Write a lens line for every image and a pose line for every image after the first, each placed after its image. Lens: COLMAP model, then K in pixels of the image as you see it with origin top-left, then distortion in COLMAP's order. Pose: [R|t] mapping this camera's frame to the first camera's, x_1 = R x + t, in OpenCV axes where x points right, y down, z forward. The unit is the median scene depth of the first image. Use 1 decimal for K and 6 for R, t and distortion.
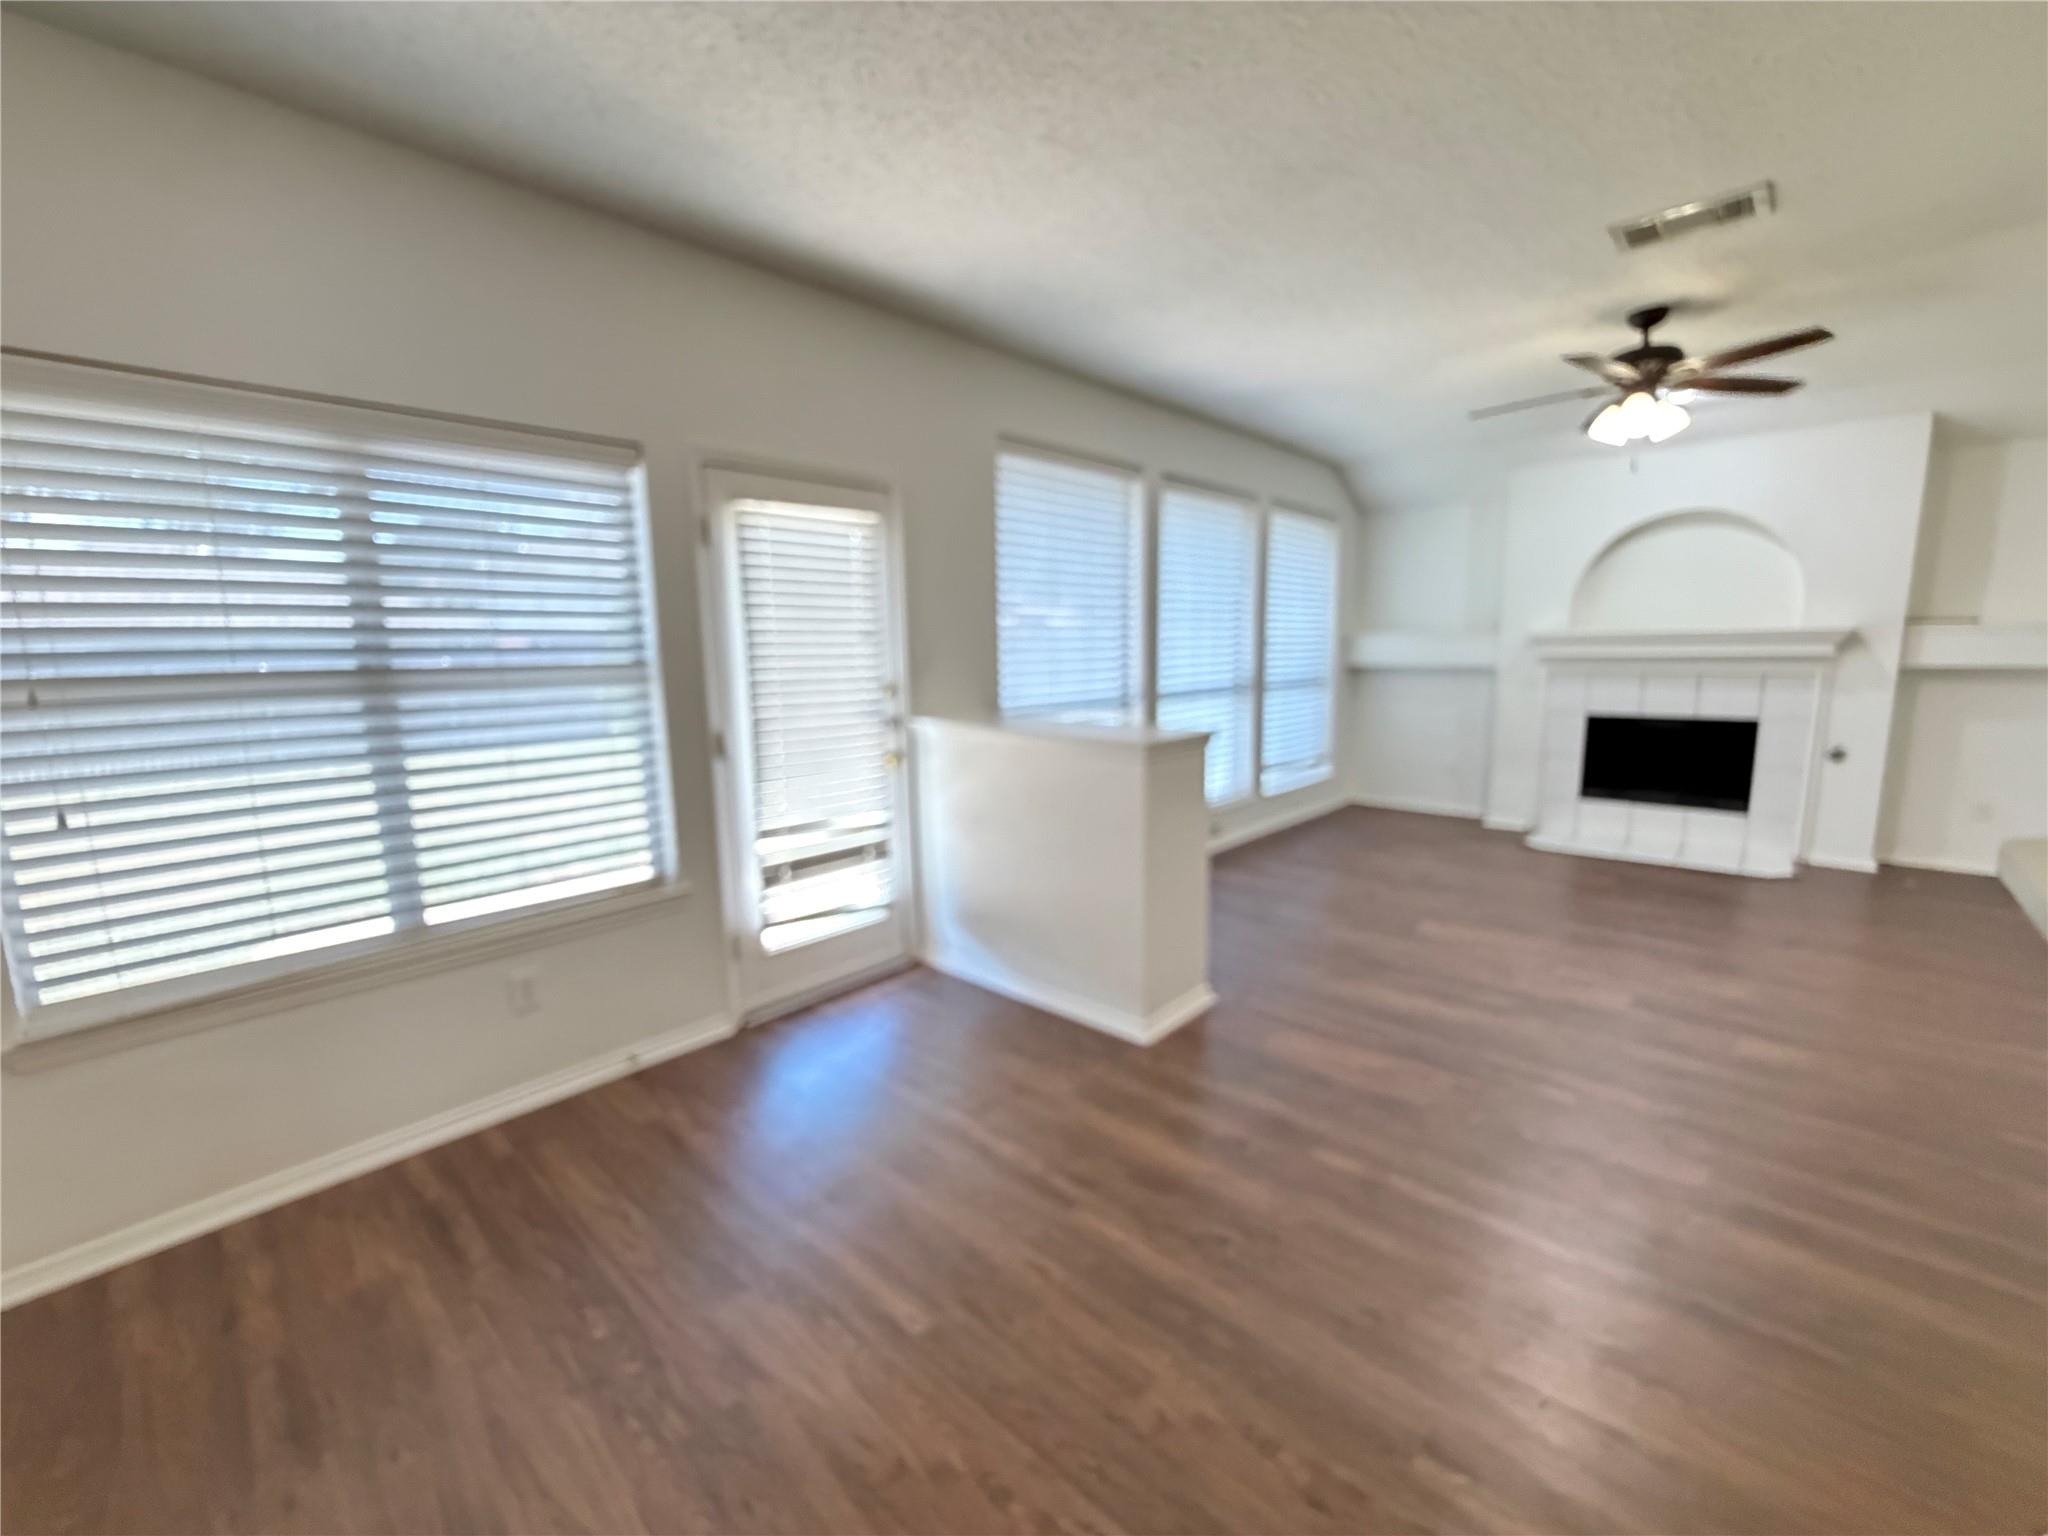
lens RADIAL K [[824.4, 0, 1019.3], [0, 824.4, 771.0], [0, 0, 1]] dist [-0.001873, 0.000913]
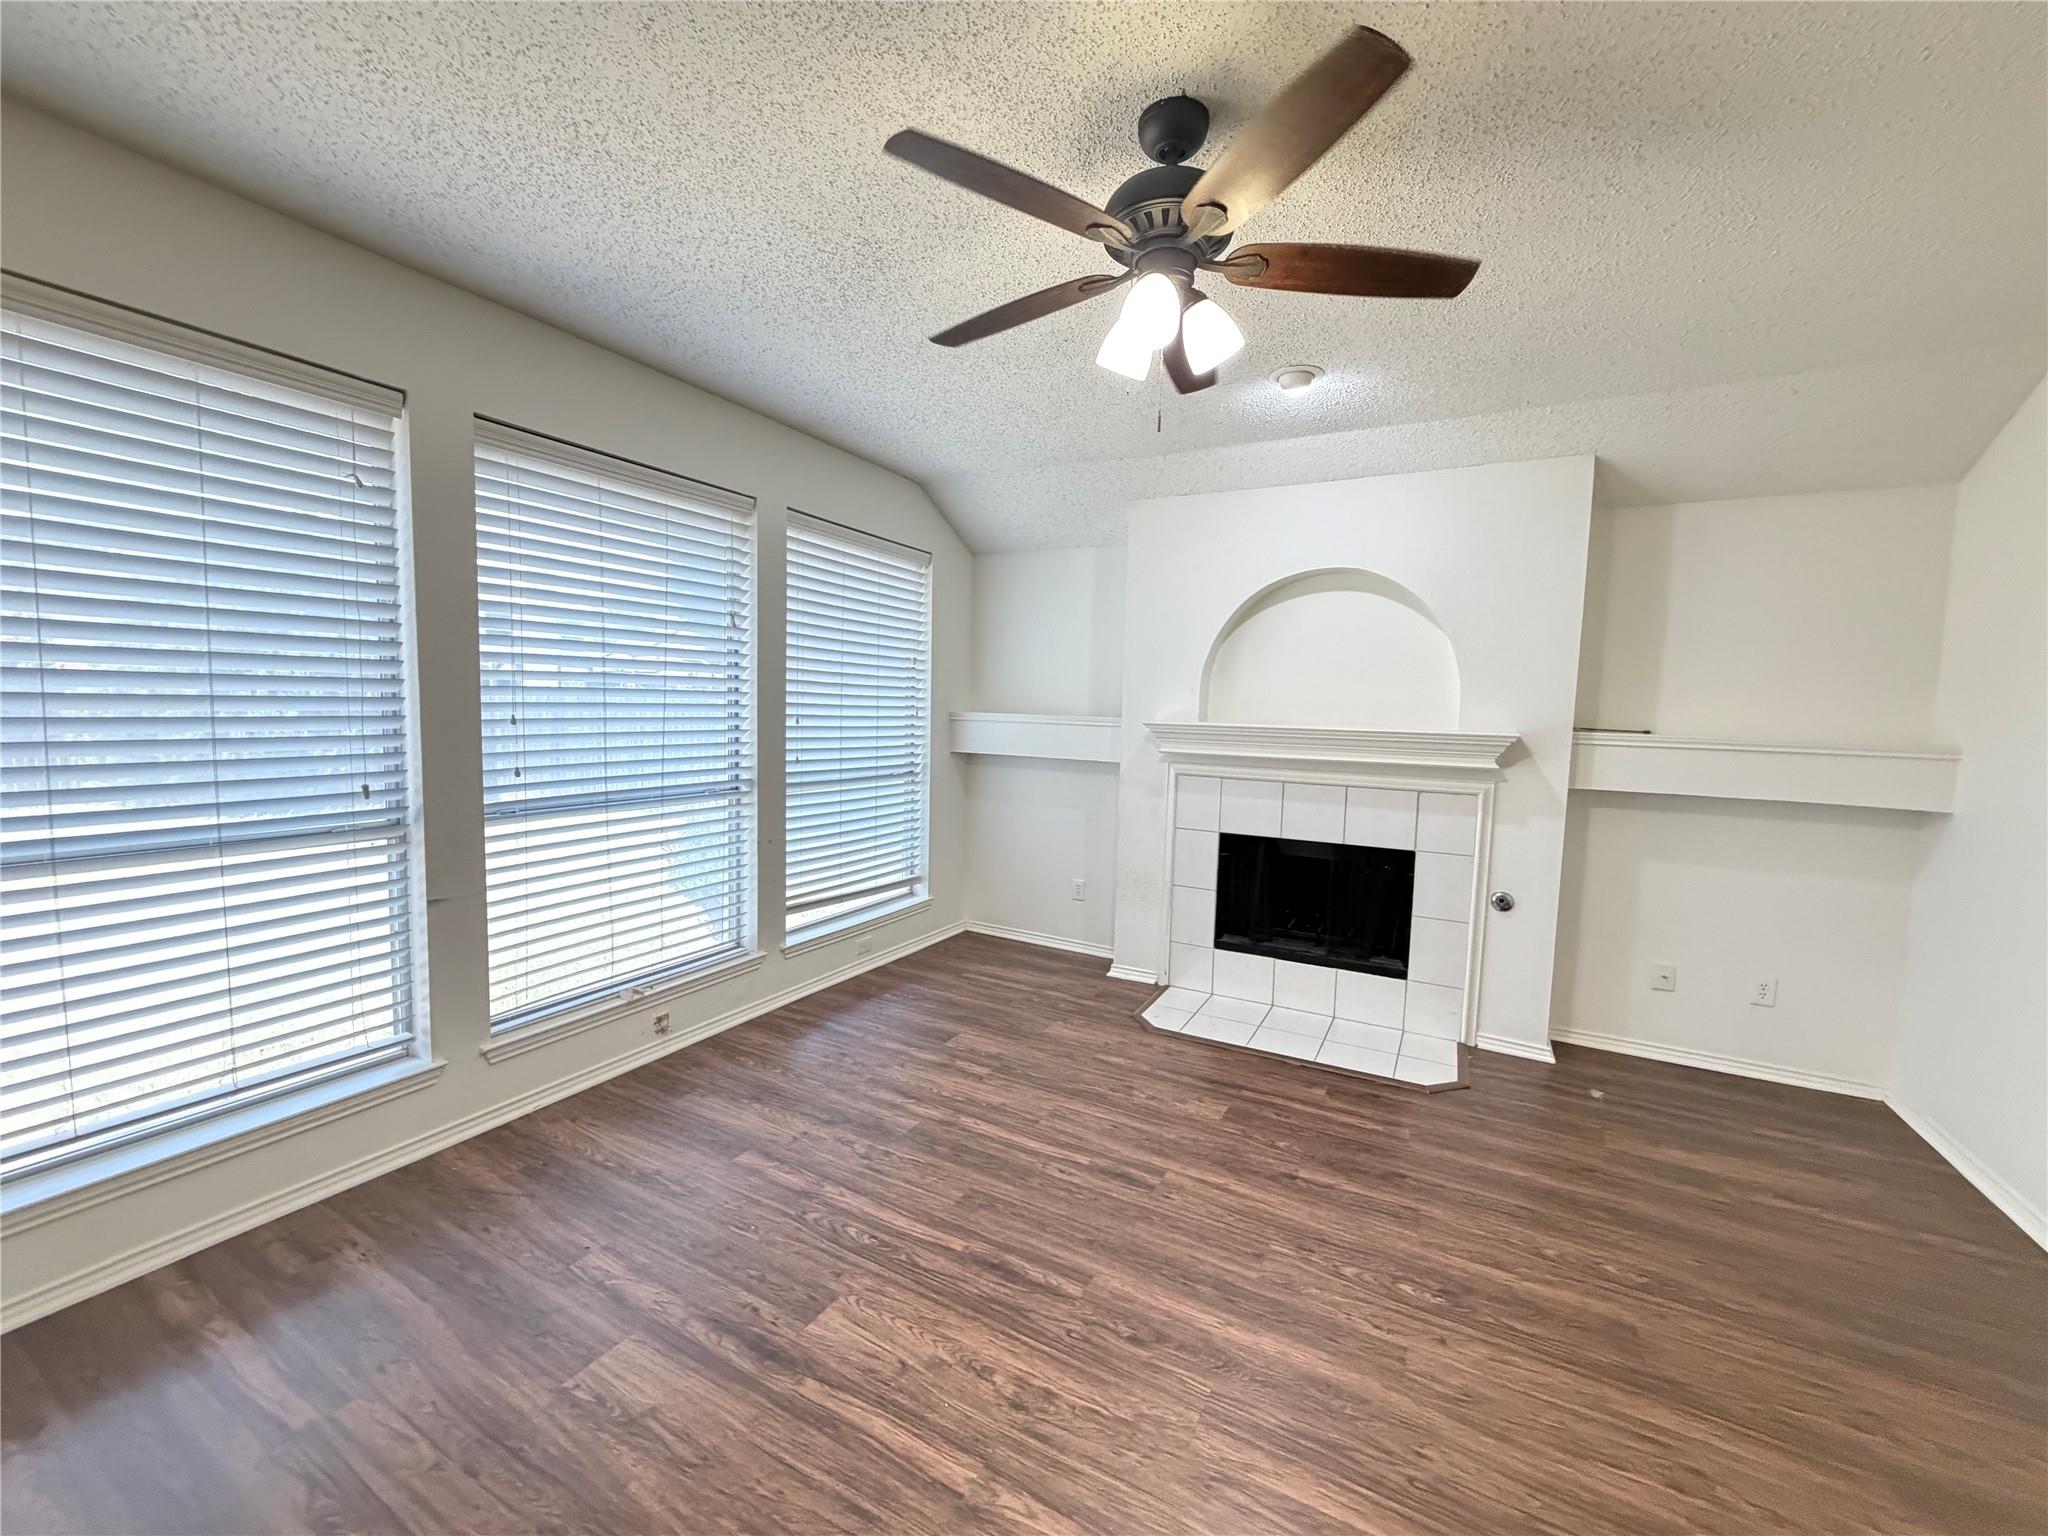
lens RADIAL K [[824.4, 0, 1002.7], [0, 824.4, 774.1], [0, 0, 1]] dist [-0.001873, 0.000913]
pose [[0.974445, 0.024518, 0.223286, 0.401473], [-0.009709, 0.997693, -0.067183, -0.085062], [-0.224418, 0.063298, 0.972435, 0.388438]]
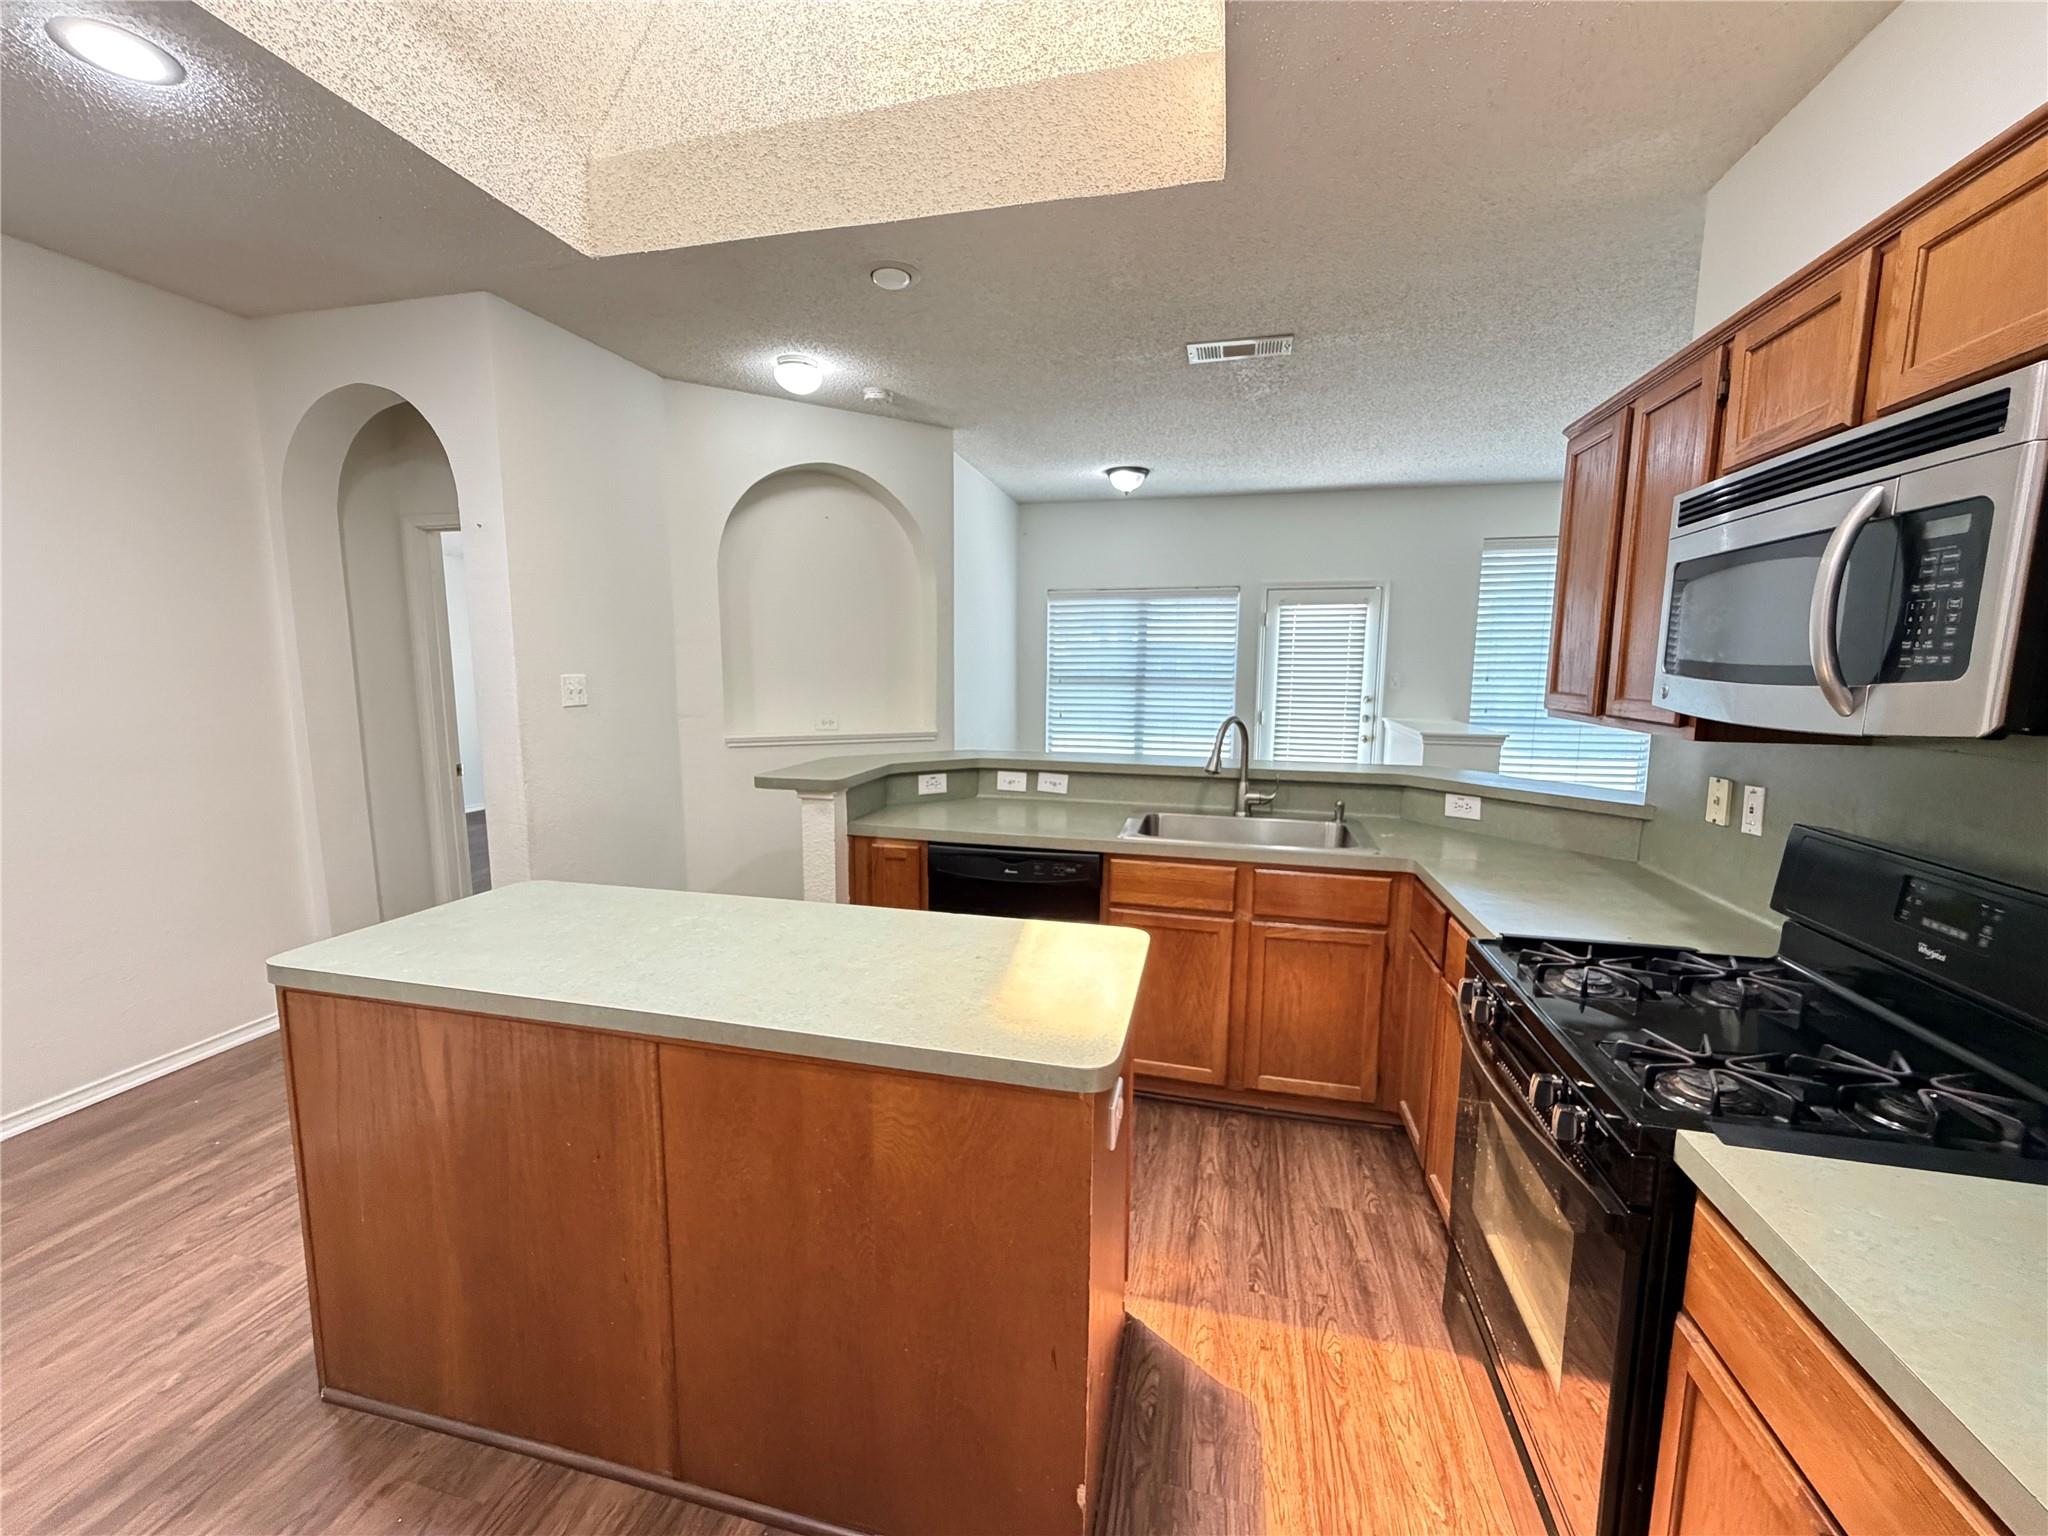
lens RADIAL K [[824.4, 0, 1016.2], [0, 824.4, 768.3], [0, 0, 1]] dist [-0.001873, 0.000913]
pose [[0.489815, 0.138483, -0.860757, 0.742961], [-0.148882, 0.986088, 0.073926, 0.022032], [0.859020, 0.091941, 0.503619, -0.388933]]
